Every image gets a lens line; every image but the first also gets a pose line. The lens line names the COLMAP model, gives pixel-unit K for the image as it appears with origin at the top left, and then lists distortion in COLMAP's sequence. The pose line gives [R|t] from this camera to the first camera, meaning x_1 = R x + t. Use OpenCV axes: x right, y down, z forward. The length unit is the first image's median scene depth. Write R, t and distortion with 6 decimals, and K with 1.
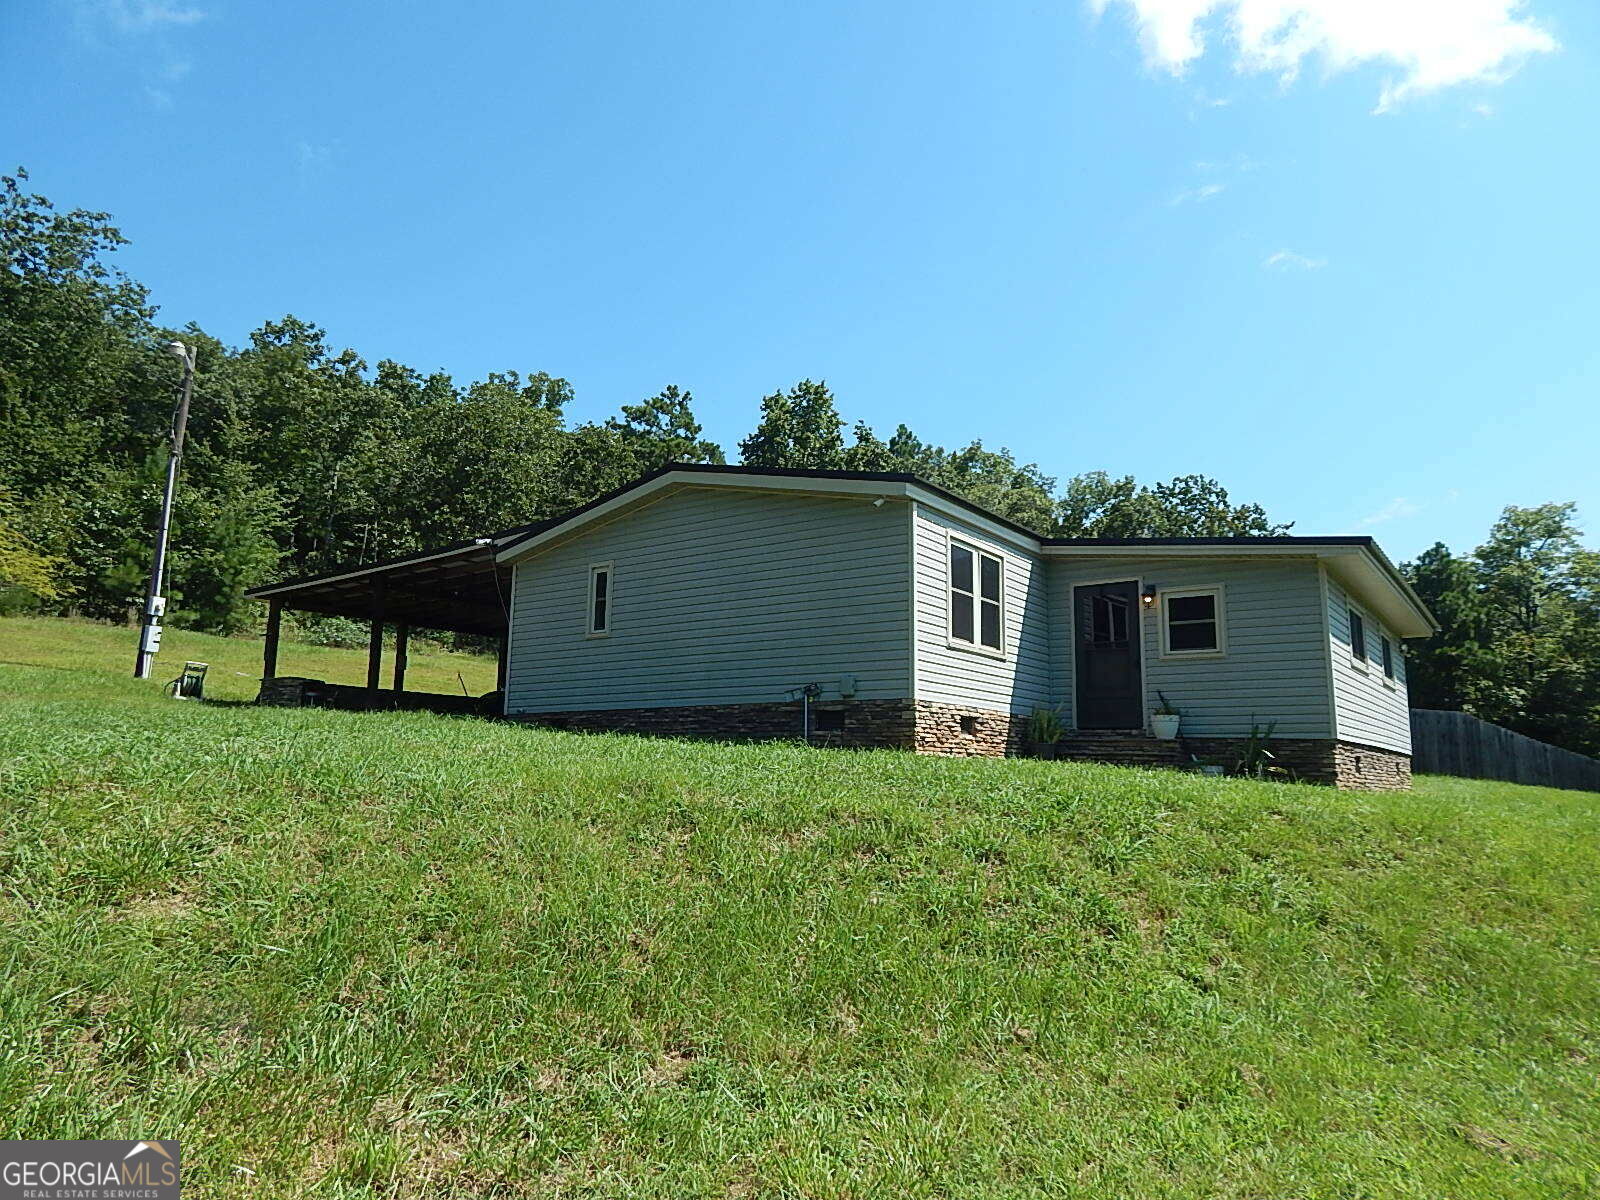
lens RADIAL K [[1065.7, 0, 804.3], [0, 1065.7, 607.1], [0, 0, 1]] dist [0.010733, 0.005937]
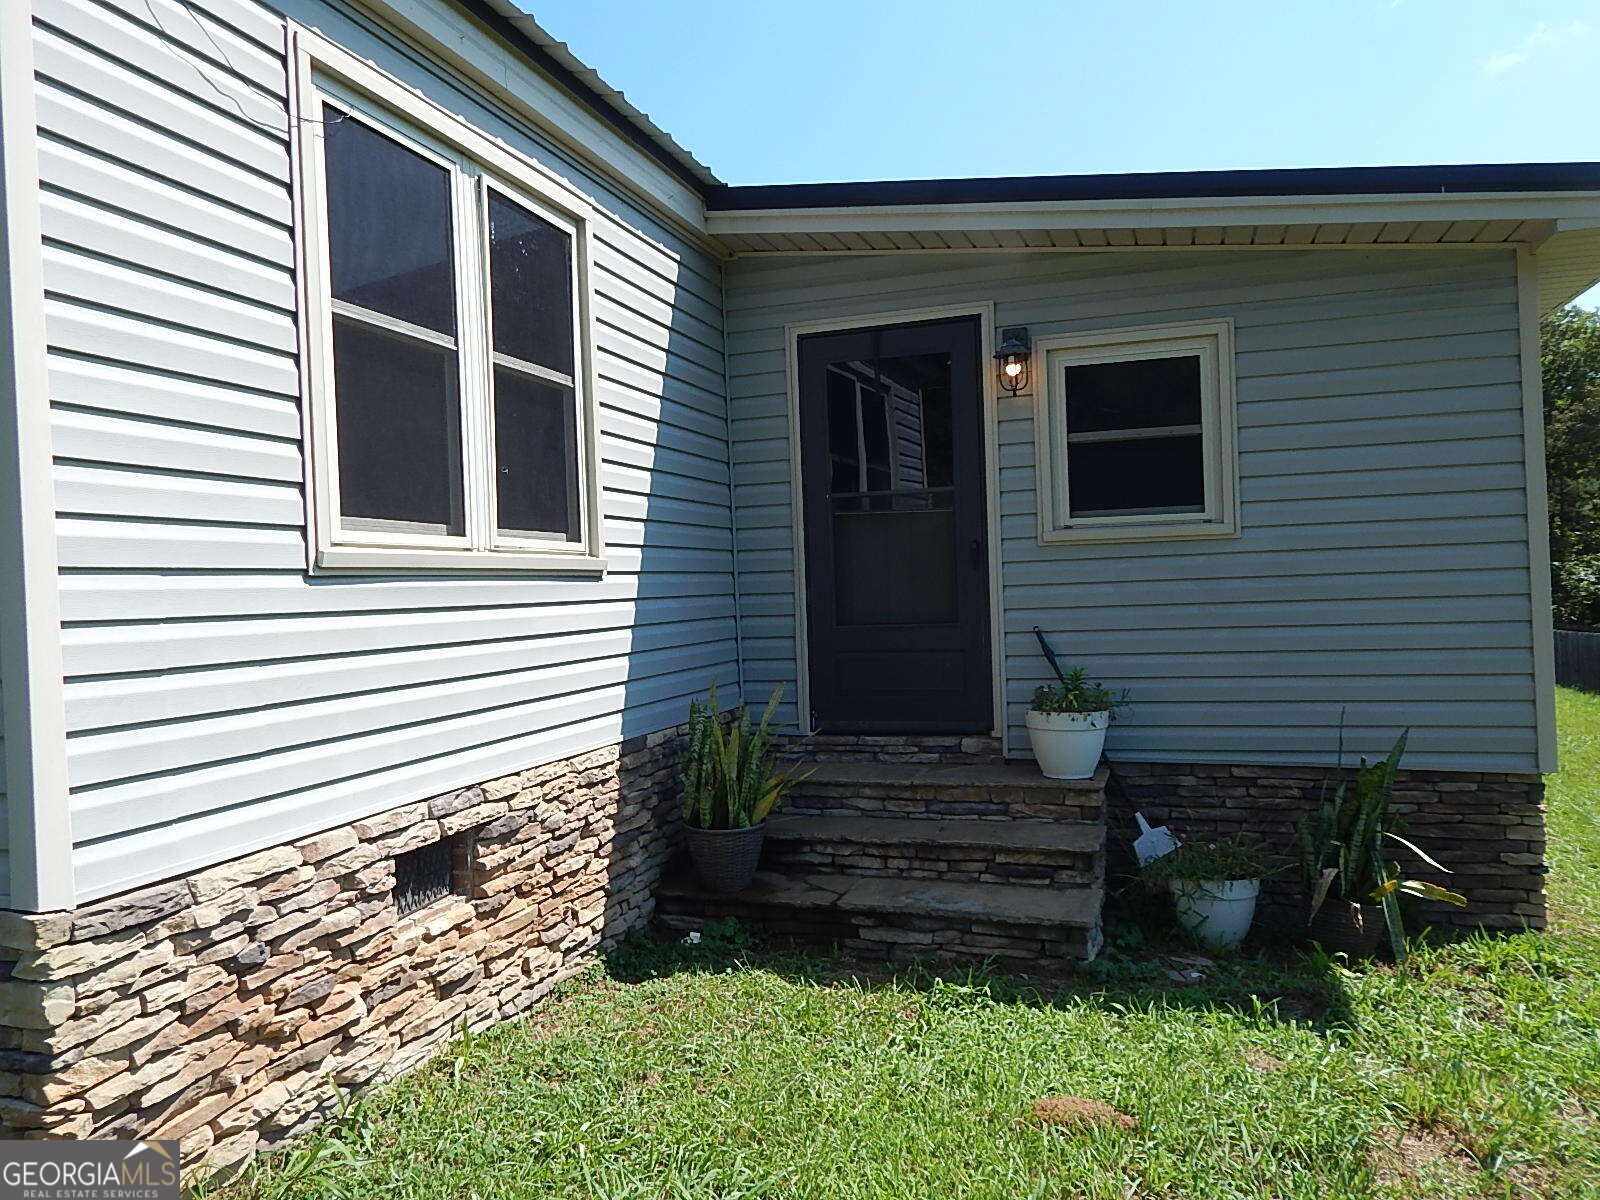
lens RADIAL K [[1176.9, 0, 804.2], [0, 1176.9, 603.1], [0, 0, 1]] dist [-0.001259, -0.002494]
pose [[0.951163, -0.056482, 0.303477, 0.144067], [0.004913, 0.985763, 0.168069, 0.003320], [-0.308649, -0.158370, 0.937899, 0.678229]]
